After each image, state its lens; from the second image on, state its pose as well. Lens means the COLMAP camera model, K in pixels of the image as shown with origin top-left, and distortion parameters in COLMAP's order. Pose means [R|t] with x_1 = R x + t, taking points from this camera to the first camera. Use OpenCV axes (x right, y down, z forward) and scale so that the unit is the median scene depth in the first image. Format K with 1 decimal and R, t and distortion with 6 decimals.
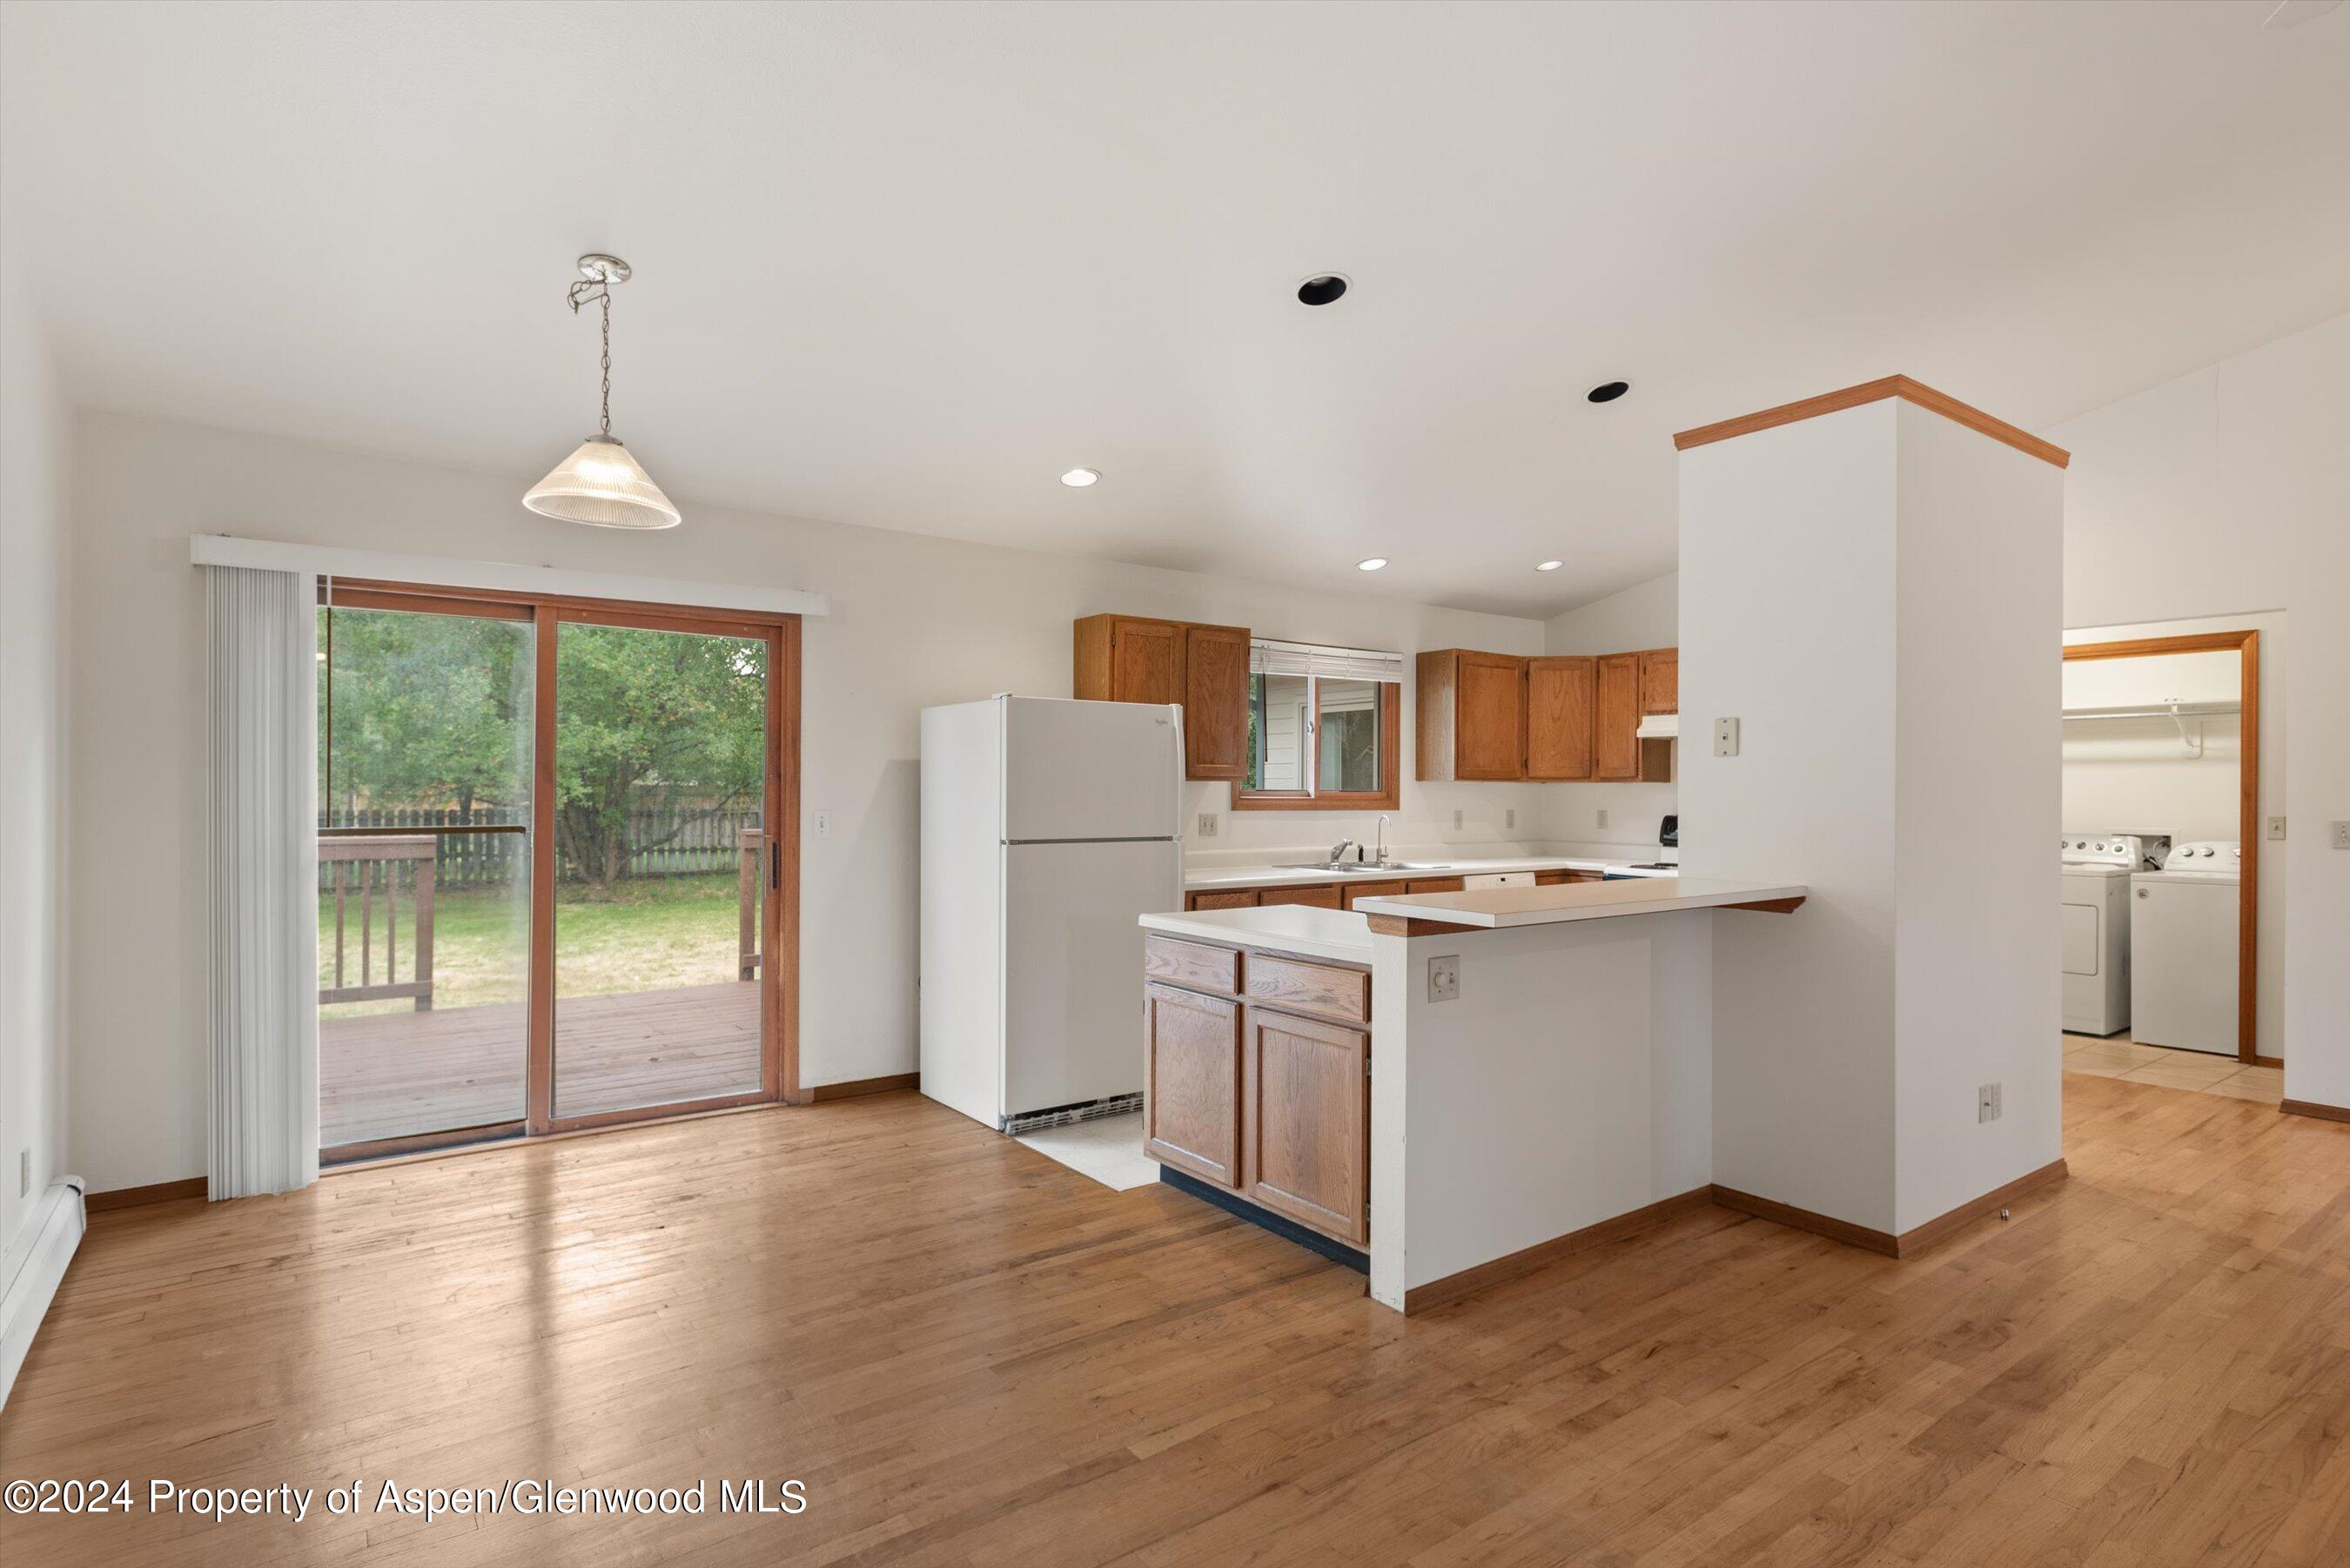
lens RADIAL K [[1191.8, 0, 1203.5], [0, 1191.8, 791.4], [0, 0, 1]] dist [0.001562, 0.000272]
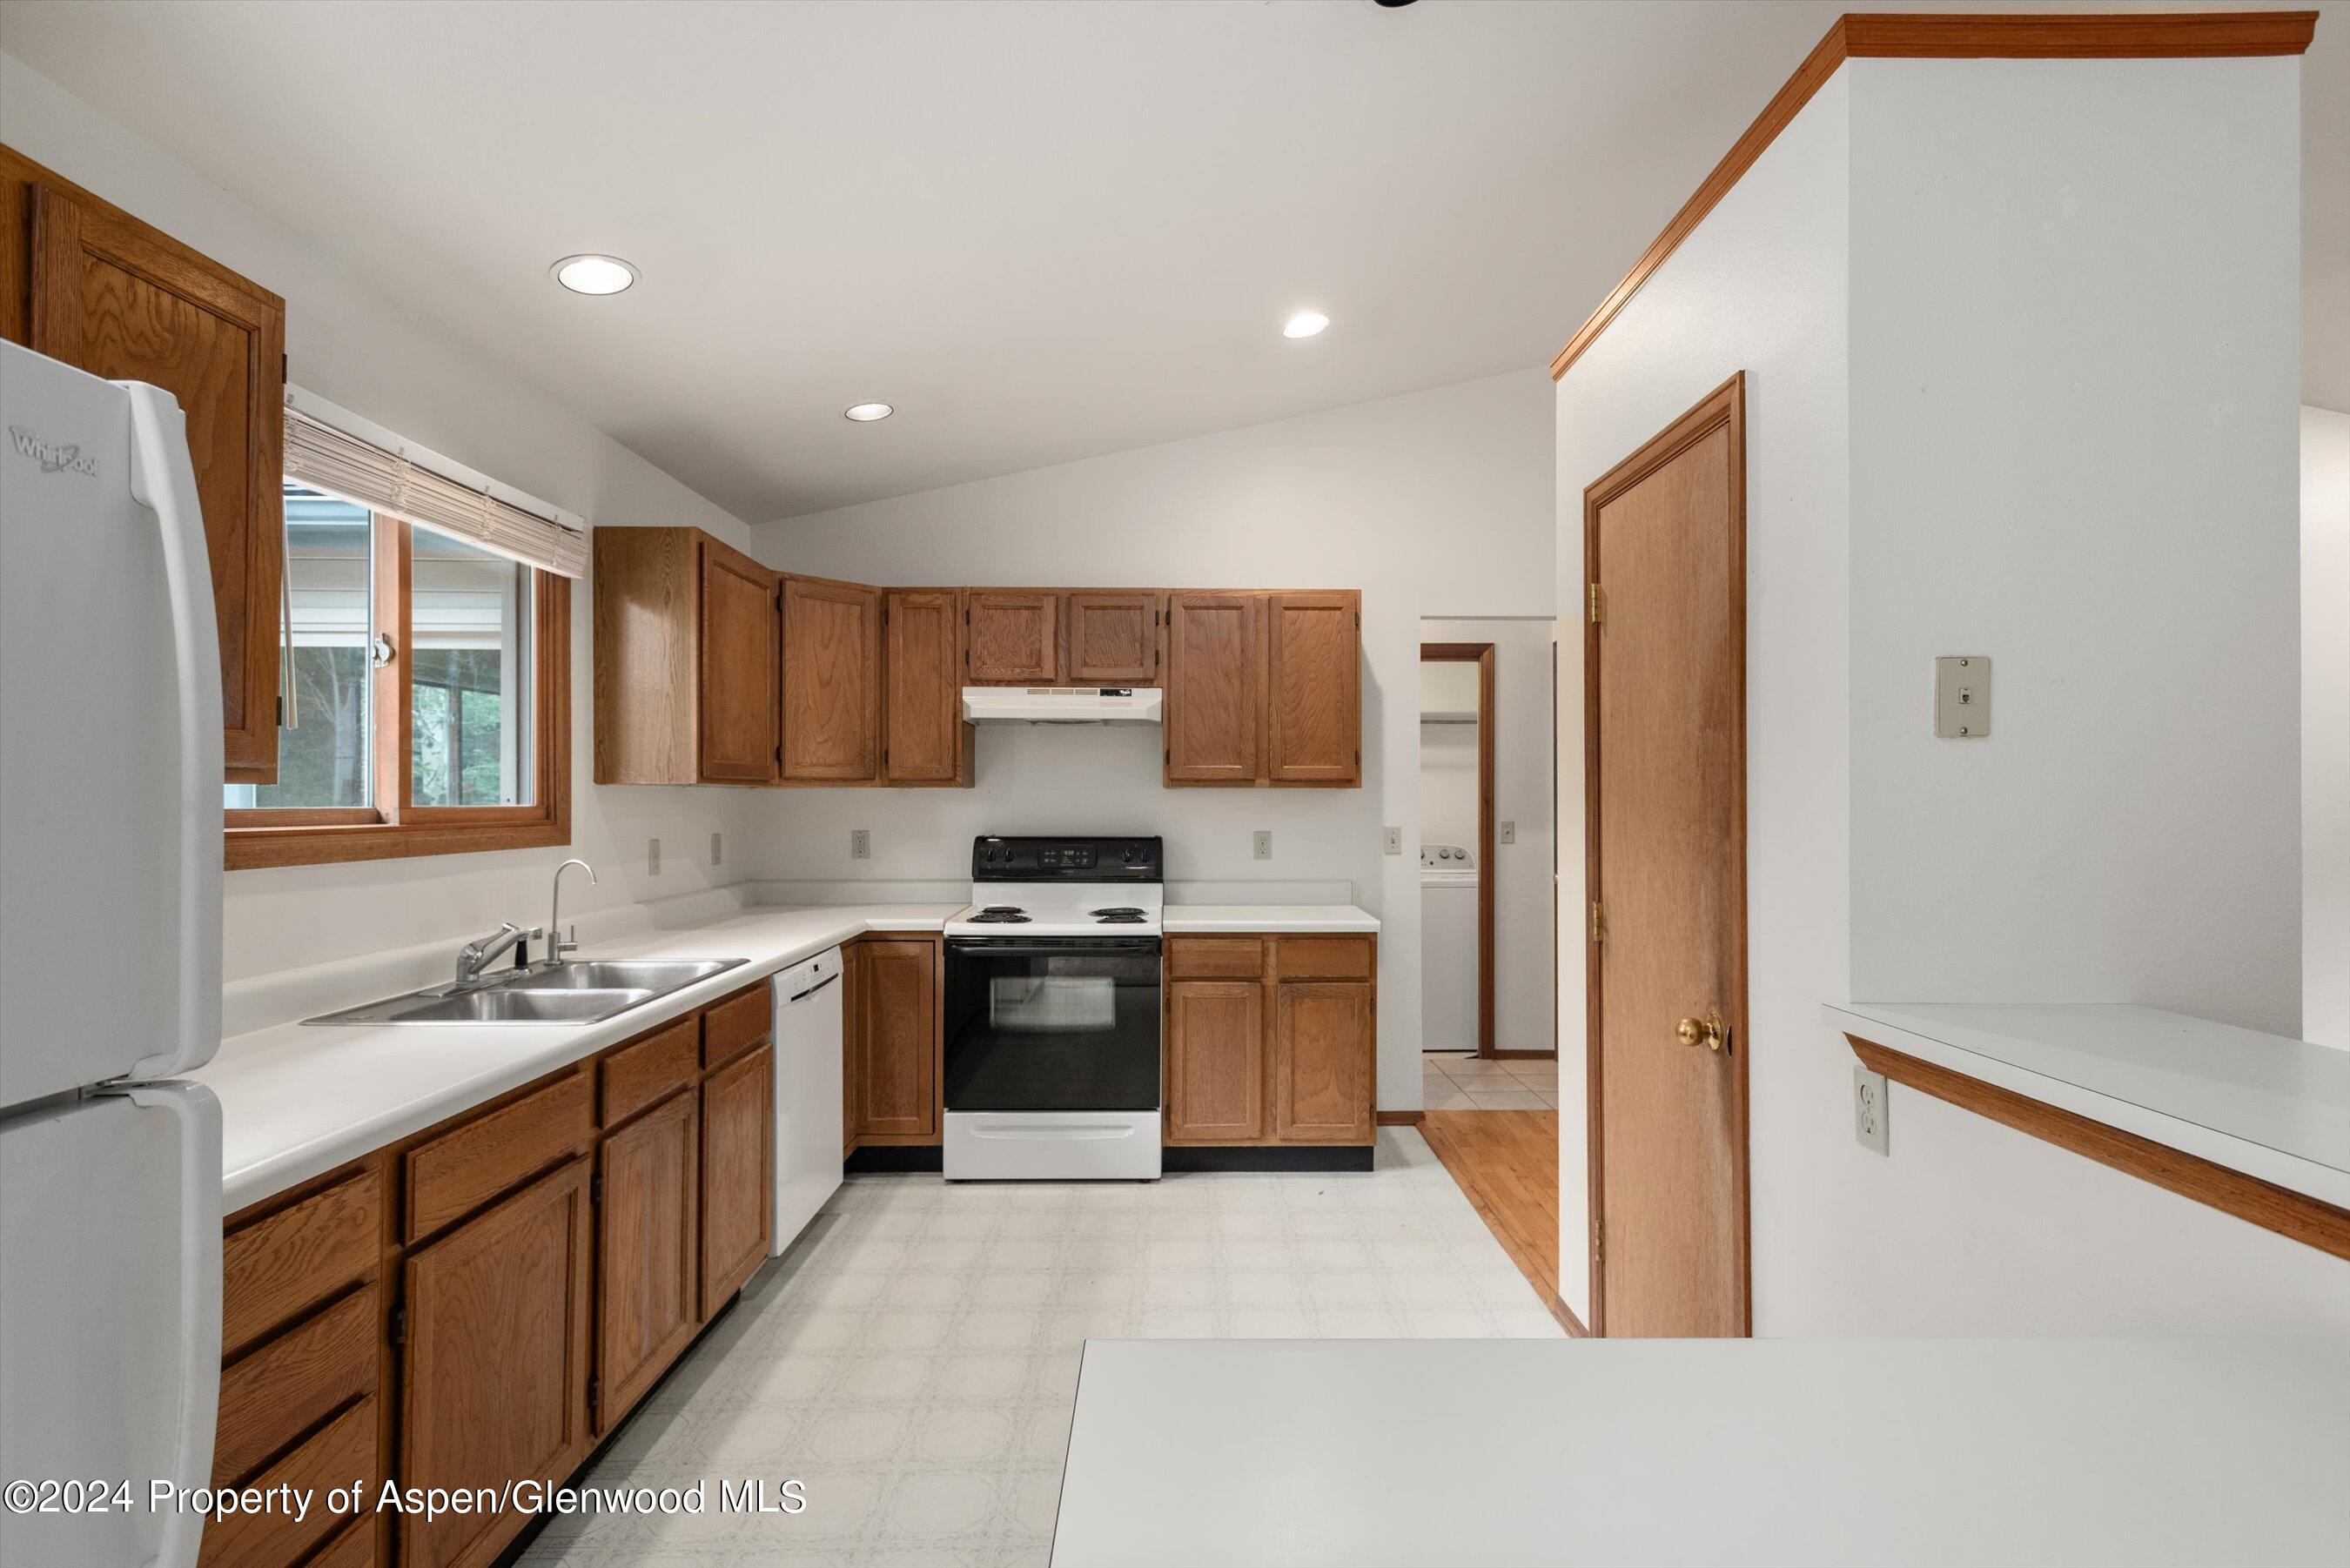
lens RADIAL K [[1105.2, 0, 1212.0], [0, 1105.2, 791.9], [0, 0, 1]] dist [0.002306, 0.000274]
pose [[0.574208, -0.001174, 0.818709, -0.050859], [0.002550, 0.999997, -0.000354, -0.004673], [-0.818705, 0.002291, 0.574209, 0.534730]]
